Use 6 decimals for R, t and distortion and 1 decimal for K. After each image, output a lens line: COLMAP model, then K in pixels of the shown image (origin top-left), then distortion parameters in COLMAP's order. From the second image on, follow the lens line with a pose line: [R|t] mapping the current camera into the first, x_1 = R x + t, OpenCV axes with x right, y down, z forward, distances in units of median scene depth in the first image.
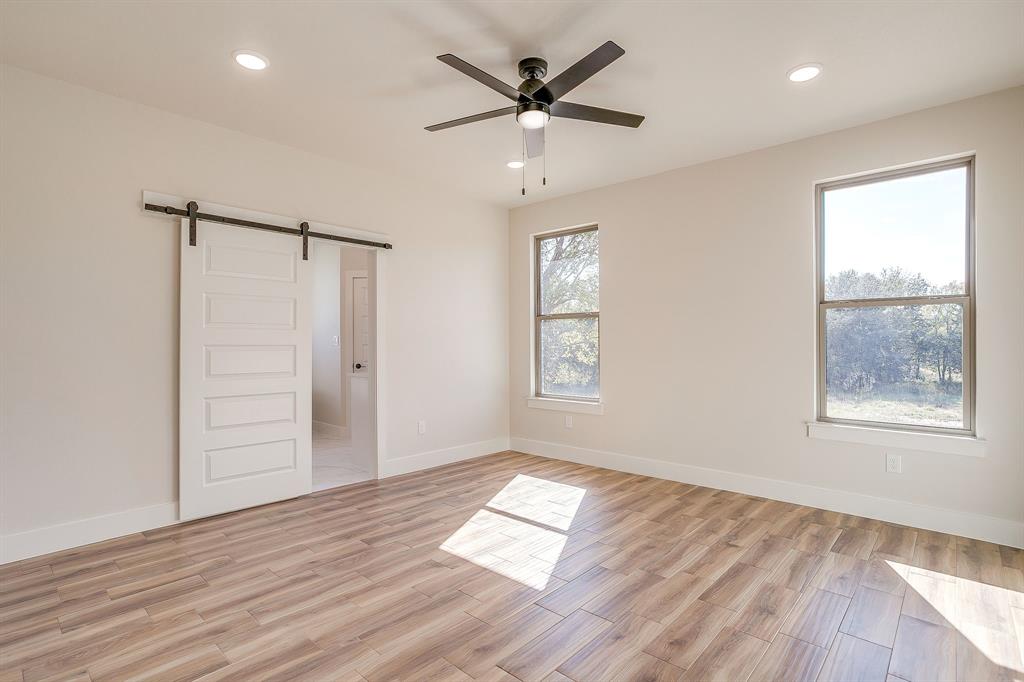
lens RADIAL K [[514.4, 0, 512.0], [0, 514.4, 341.0], [0, 0, 1]] dist [-0.003876, 0.000442]
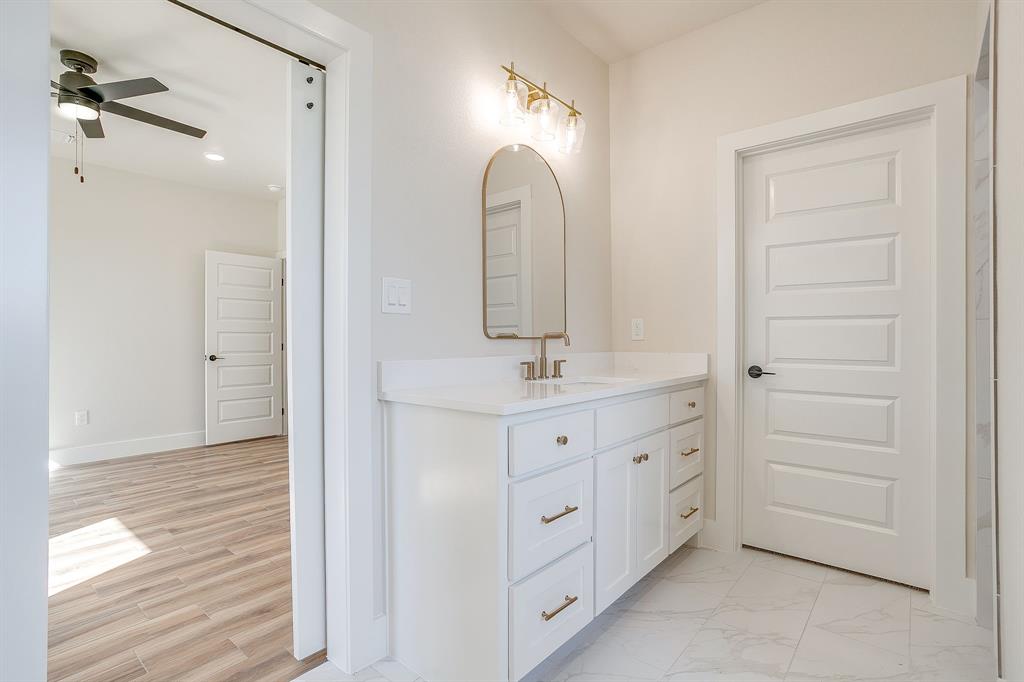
lens RADIAL K [[496.2, 0, 506.9], [0, 496.2, 344.2], [0, 0, 1]] dist [-0.040633, 0.021055]
pose [[-0.999178, 0.007496, -0.039828, -0.753402], [0.007168, 0.999939, 0.008362, 0.049409], [0.039888, 0.008069, -0.999172, 1.924628]]
